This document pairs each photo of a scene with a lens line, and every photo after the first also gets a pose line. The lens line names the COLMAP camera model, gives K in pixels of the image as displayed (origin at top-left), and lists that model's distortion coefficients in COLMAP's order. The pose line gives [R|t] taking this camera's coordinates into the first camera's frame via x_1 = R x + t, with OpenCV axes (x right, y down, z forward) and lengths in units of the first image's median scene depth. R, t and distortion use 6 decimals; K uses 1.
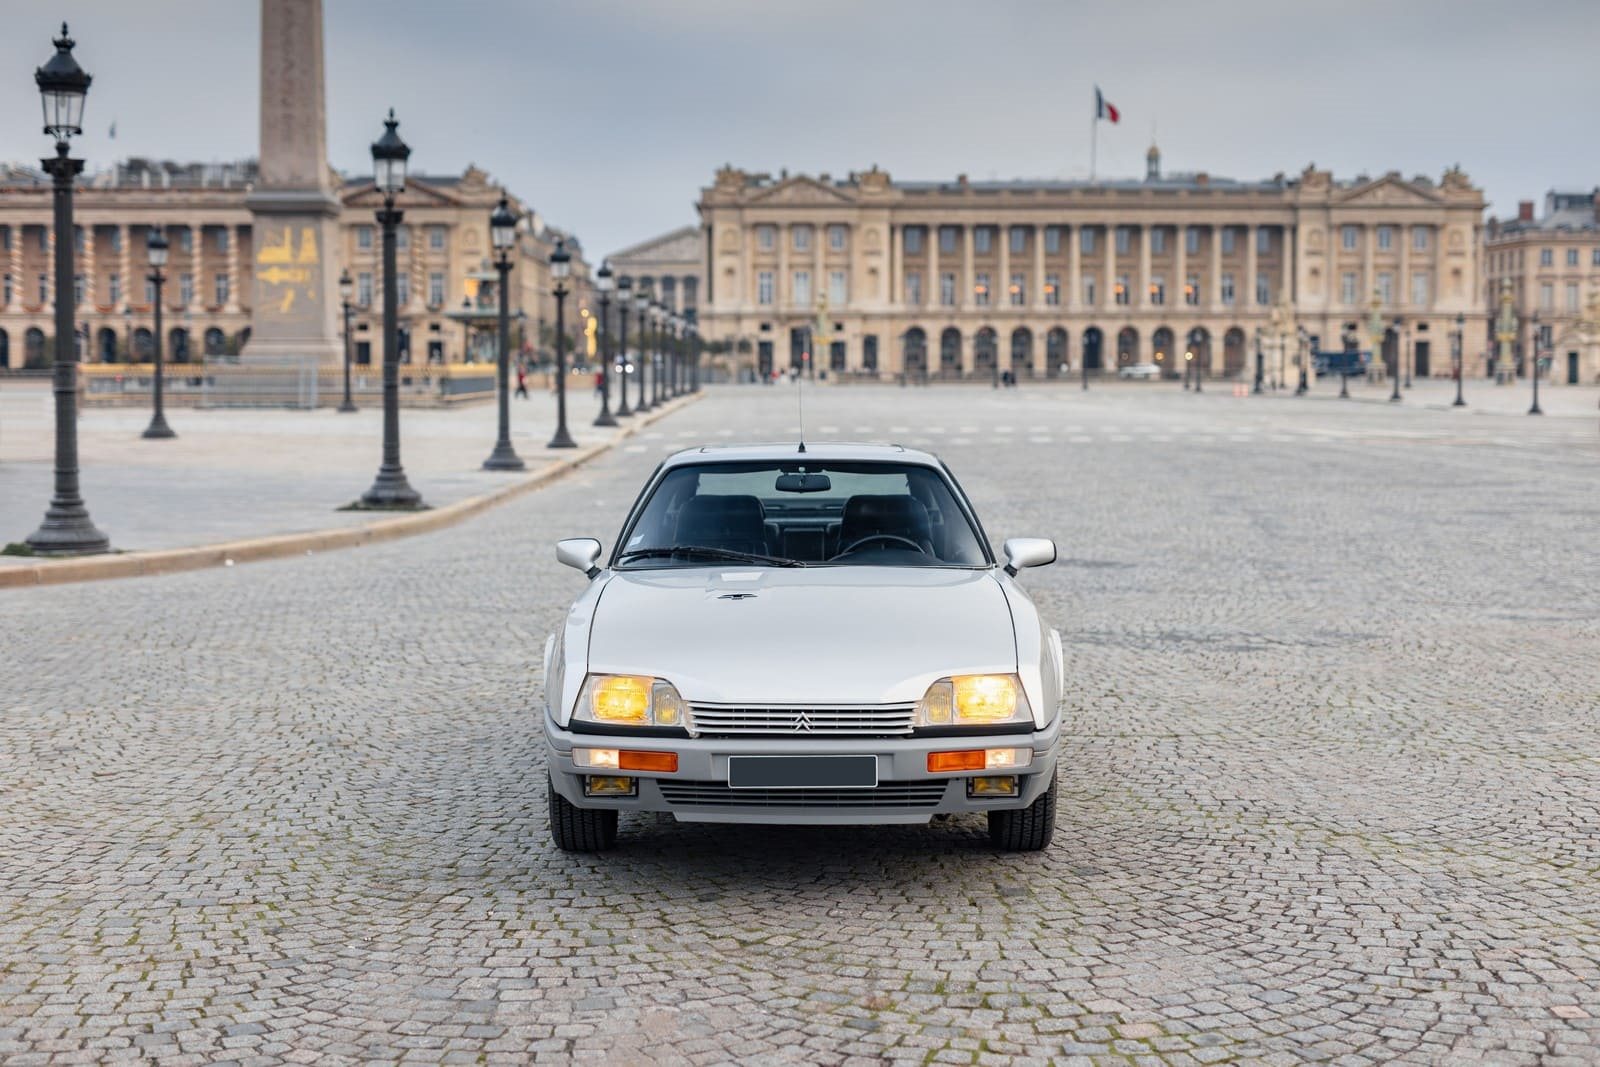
lens RADIAL K [[4512.7, 0, 820.5], [0, 4512.7, 582.6], [0, 0, 1]] dist [0.007879, 0.174567]
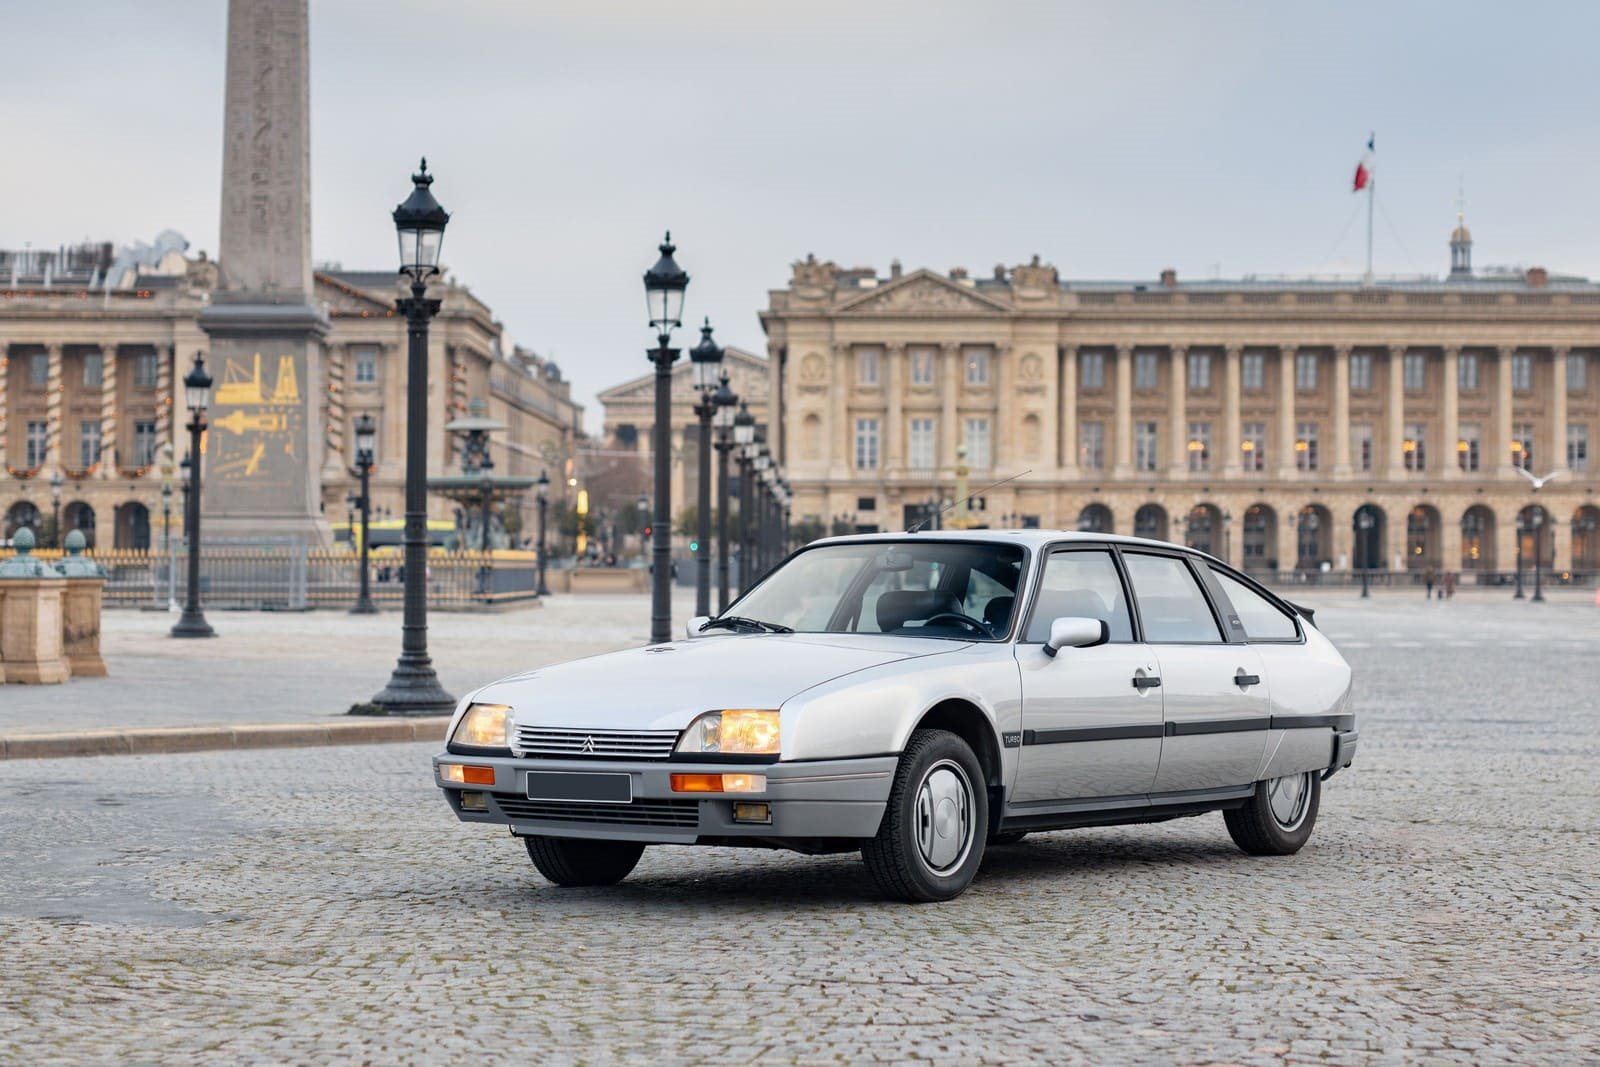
lens RADIAL K [[7833.7, 0, 727.5], [0, 7833.7, 534.9], [0, 0, 1]] dist [0.104147, 0.661201]
pose [[0.999892, 0.002604, -0.014441, -0.016103], [-0.003378, 0.998543, -0.053848, 0.009122], [0.014280, 0.053891, 0.998445, -0.132439]]
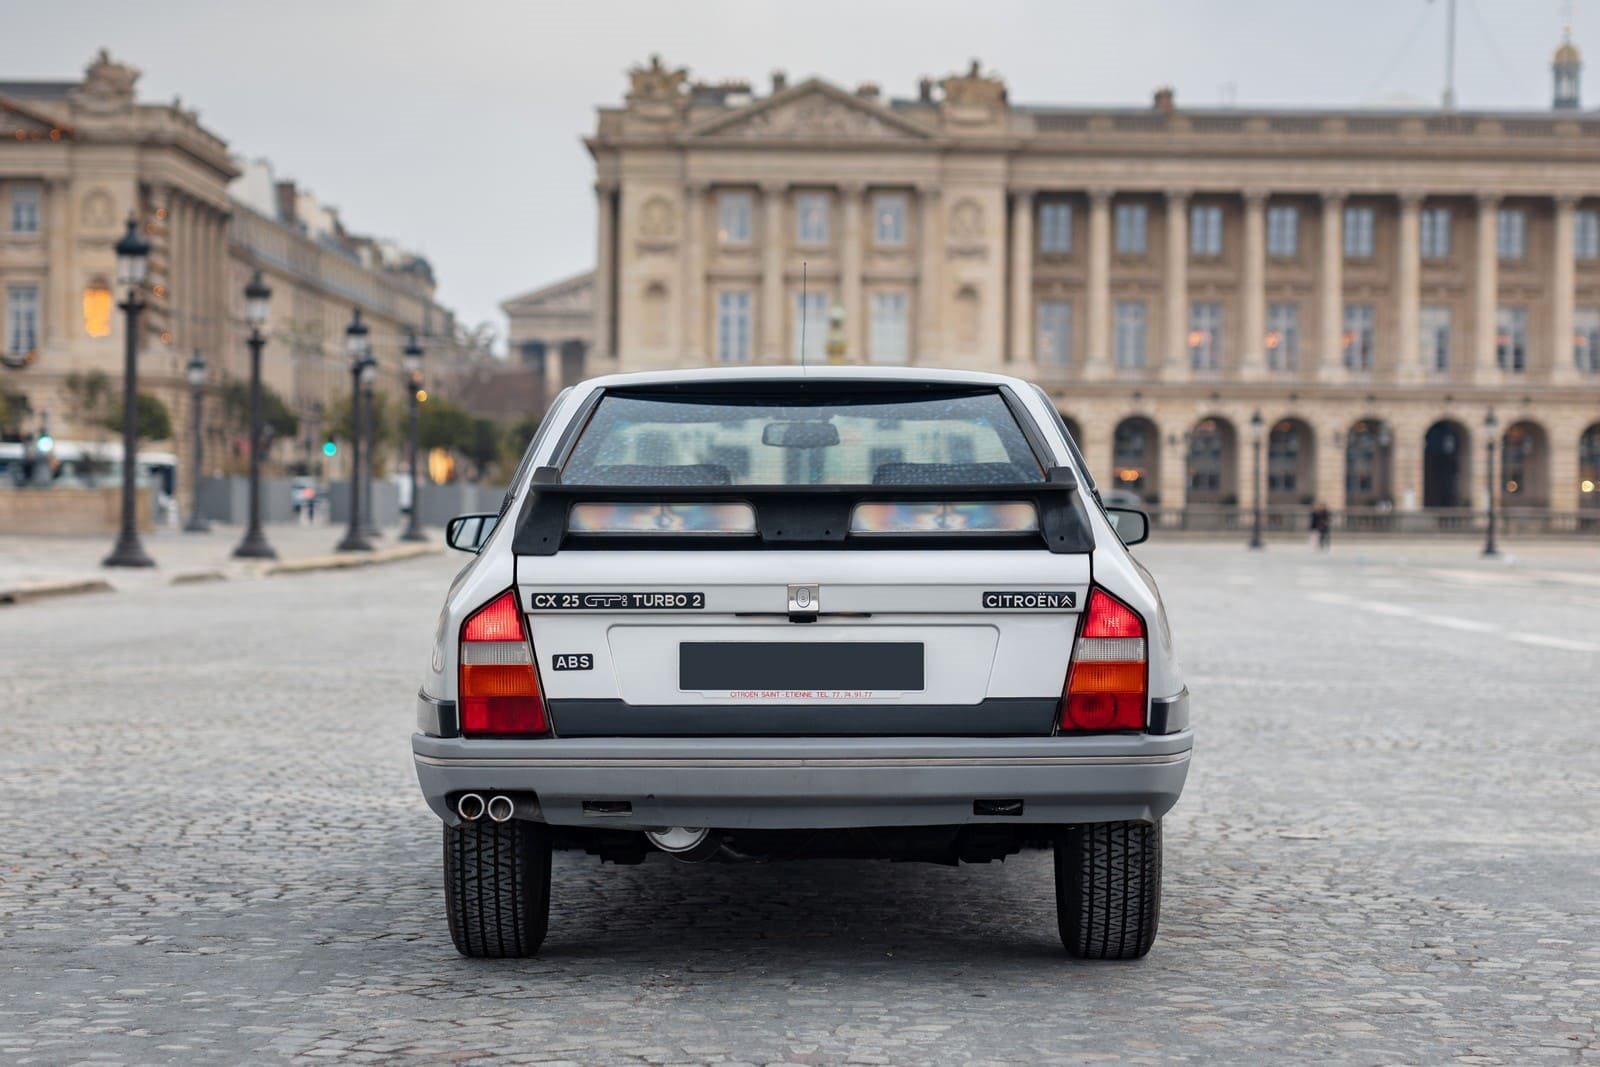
lens RADIAL K [[4664.2, 0, 800.0], [0, 4664.2, 533.5], [0, 0, 1]] dist [0.016737, 0.192804]
pose [[0.999857, 0.012702, -0.011162, 0.000181], [-0.013224, 0.998759, -0.048012, -0.021671], [0.010538, 0.048152, 0.998784, 0.531909]]
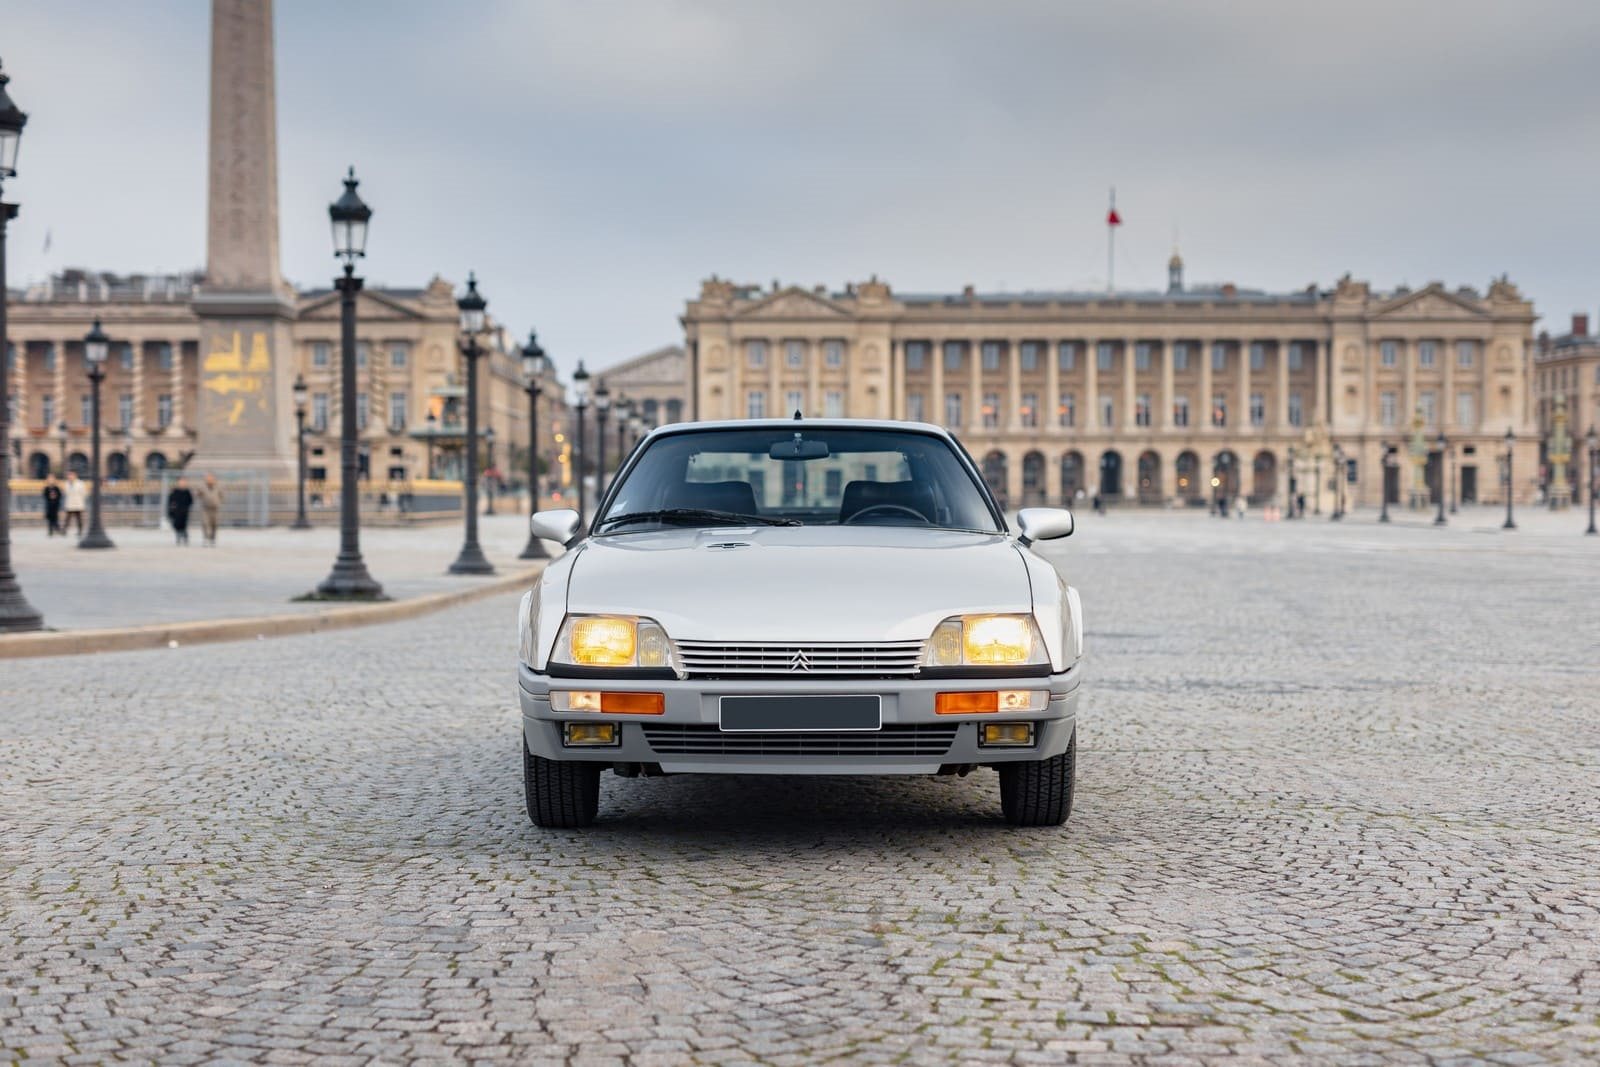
lens RADIAL K [[4911.5, 0, 837.3], [0, 4911.5, 531.0], [0, 0, 1]] dist [-0.000532, 0.159256]
pose [[0.999989, -0.001223, 0.004554, -0.000063], [0.001421, 0.999042, -0.043735, 0.003549], [-0.004496, 0.043741, 0.999033, -0.000254]]
